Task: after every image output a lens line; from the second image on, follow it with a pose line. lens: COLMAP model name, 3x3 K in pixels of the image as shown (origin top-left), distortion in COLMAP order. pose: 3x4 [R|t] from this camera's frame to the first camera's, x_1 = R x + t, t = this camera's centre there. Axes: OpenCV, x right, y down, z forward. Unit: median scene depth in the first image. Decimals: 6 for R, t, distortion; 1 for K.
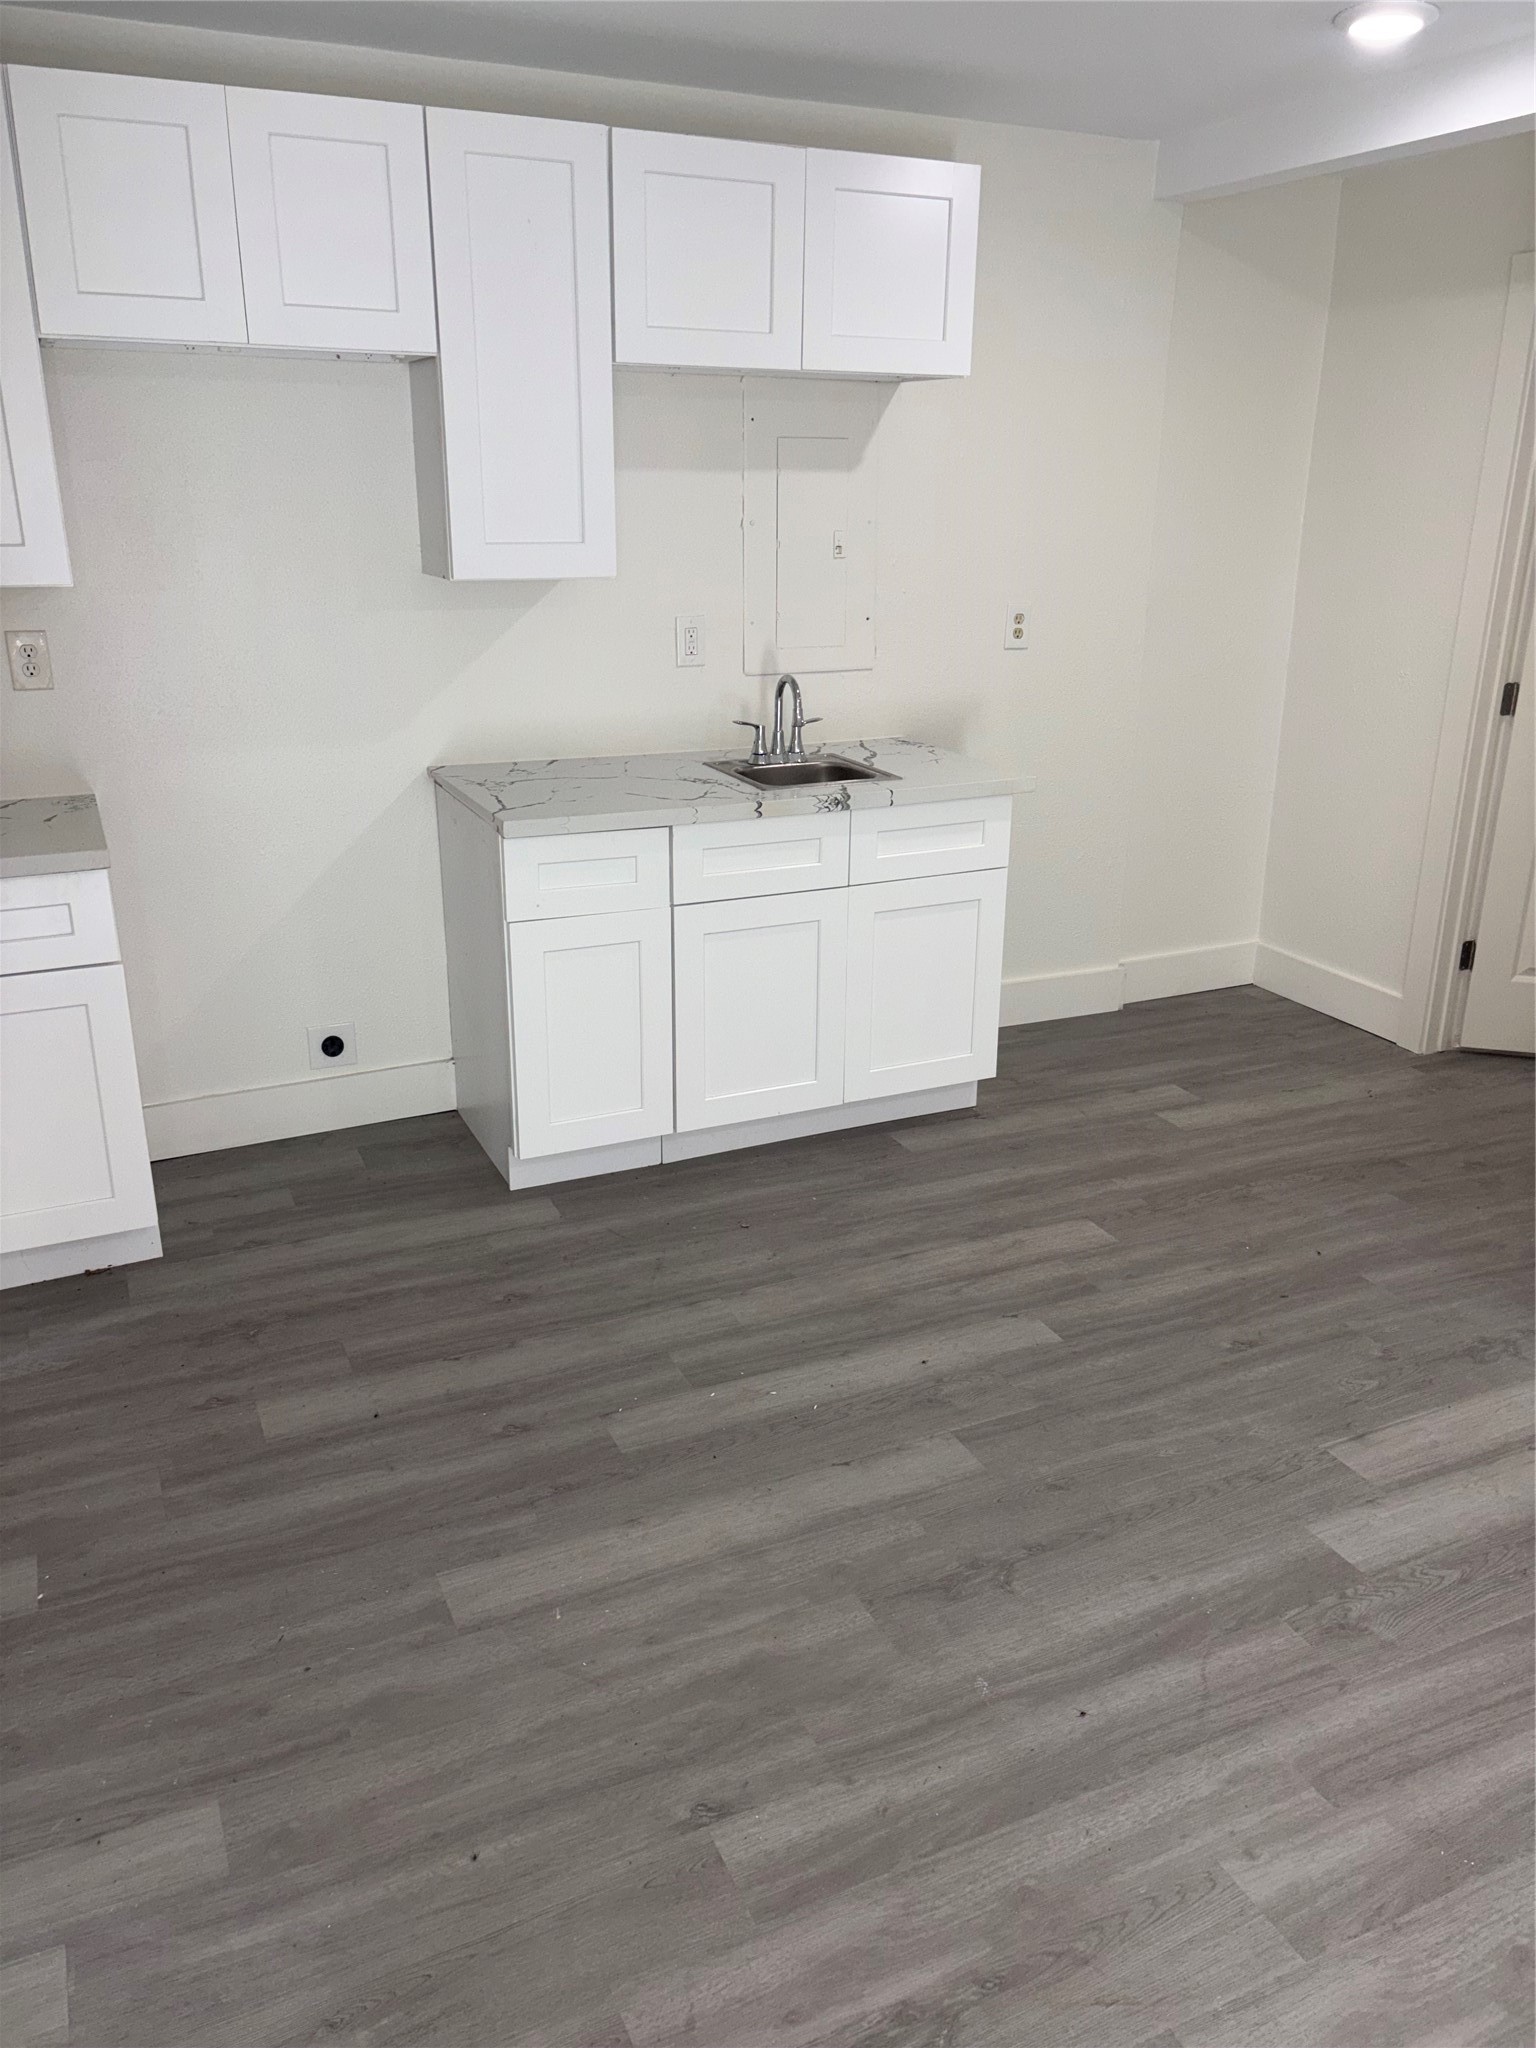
lens RADIAL K [[1548.2, 0, 771.0], [0, 1548.2, 1020.2], [0, 0, 1]] dist [0.030562, -0.035770]
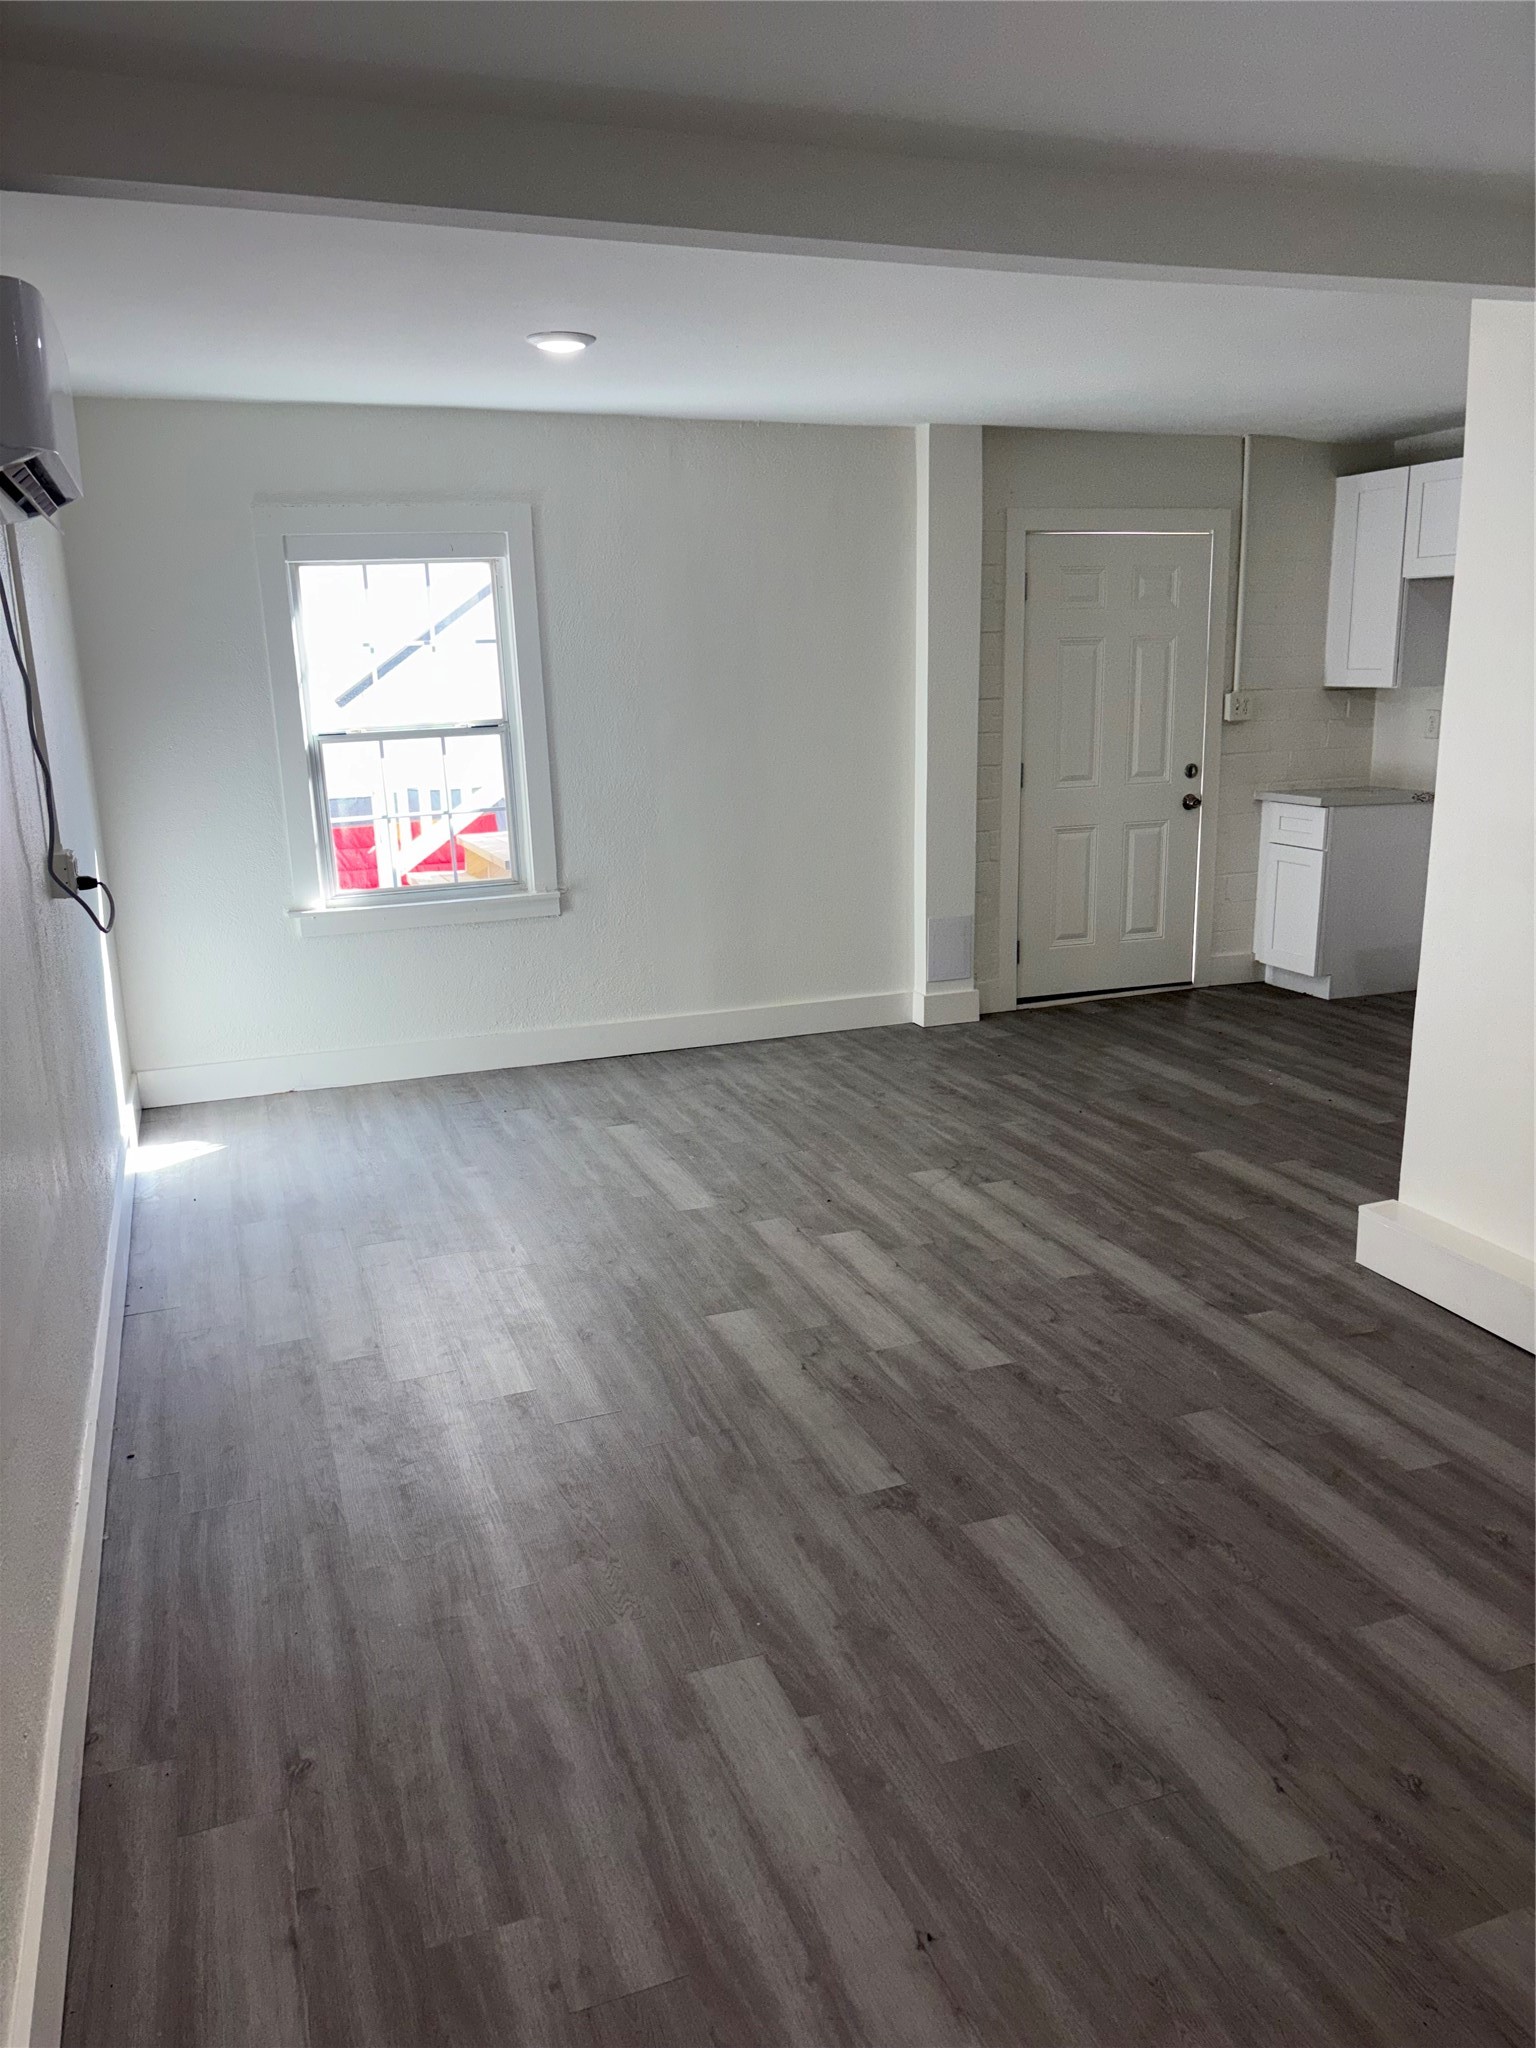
lens RADIAL K [[1548.2, 0, 750.9], [0, 1548.2, 1036.1], [0, 0, 1]] dist [0.030562, -0.035770]
pose [[-0.091300, 0.237612, -0.967060, 1.933102], [-0.296824, 0.920480, 0.254191, -0.118520], [0.950558, 0.310254, -0.013511, 0.331480]]
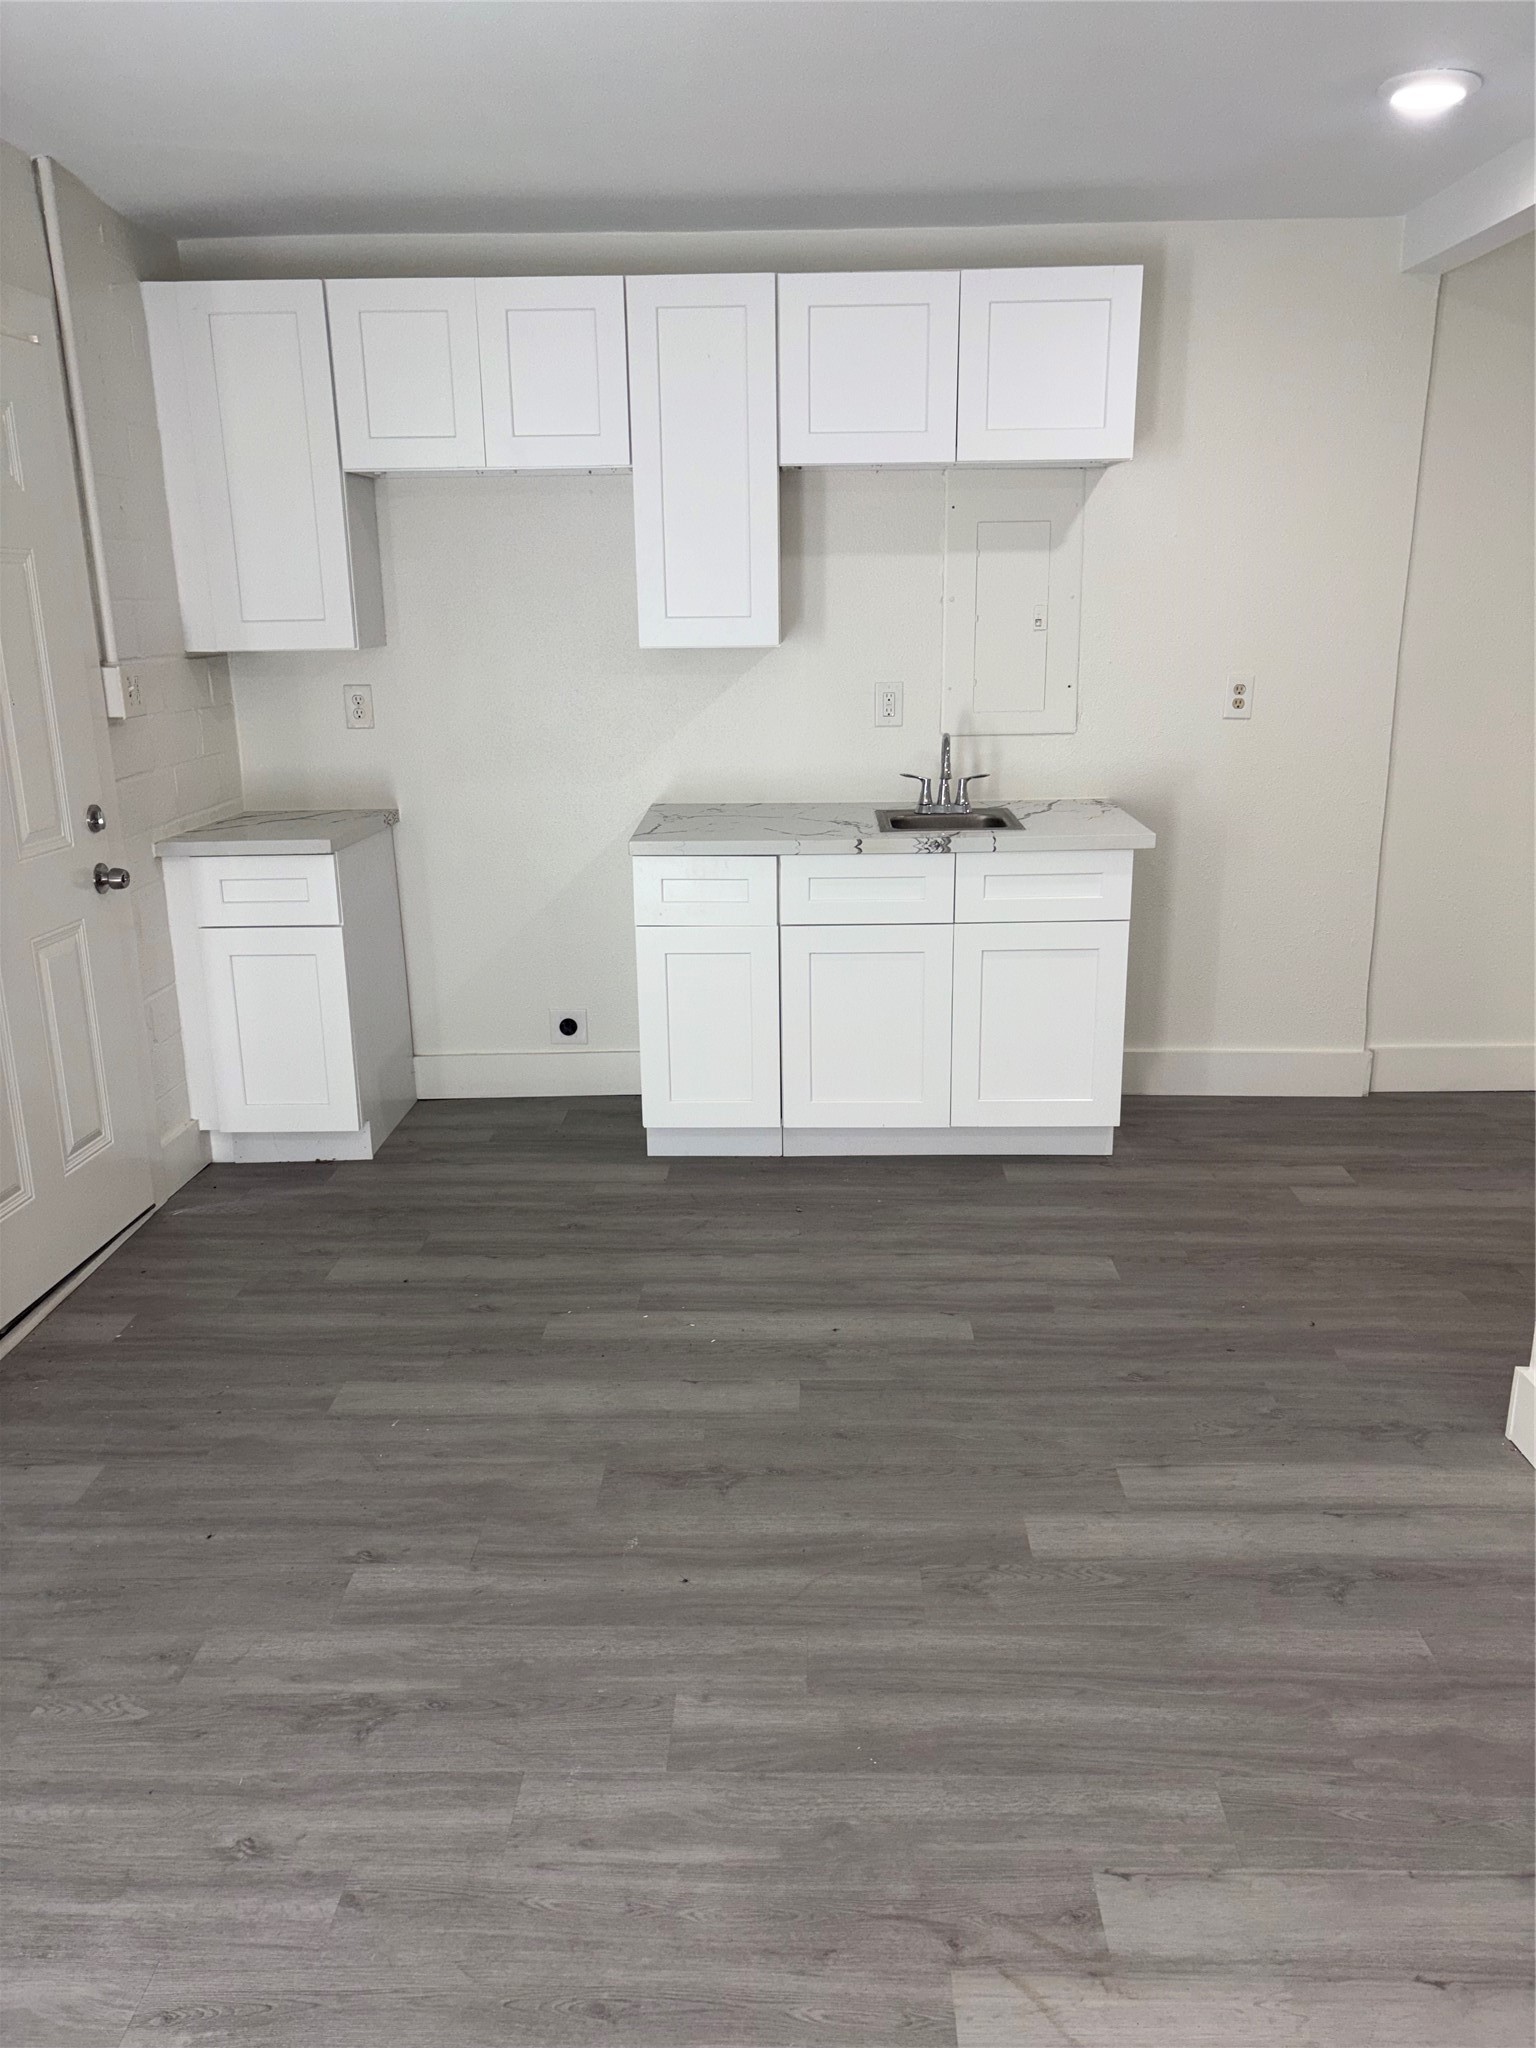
lens RADIAL K [[1548.2, 0, 766.1], [0, 1548.2, 1029.9], [0, 0, 1]] dist [0.030562, -0.035770]
pose [[0.895702, 0.103776, -0.432376, 0.507586], [-0.126851, 0.991612, -0.024783, 0.039173], [0.426178, 0.077046, 0.901353, -0.044150]]
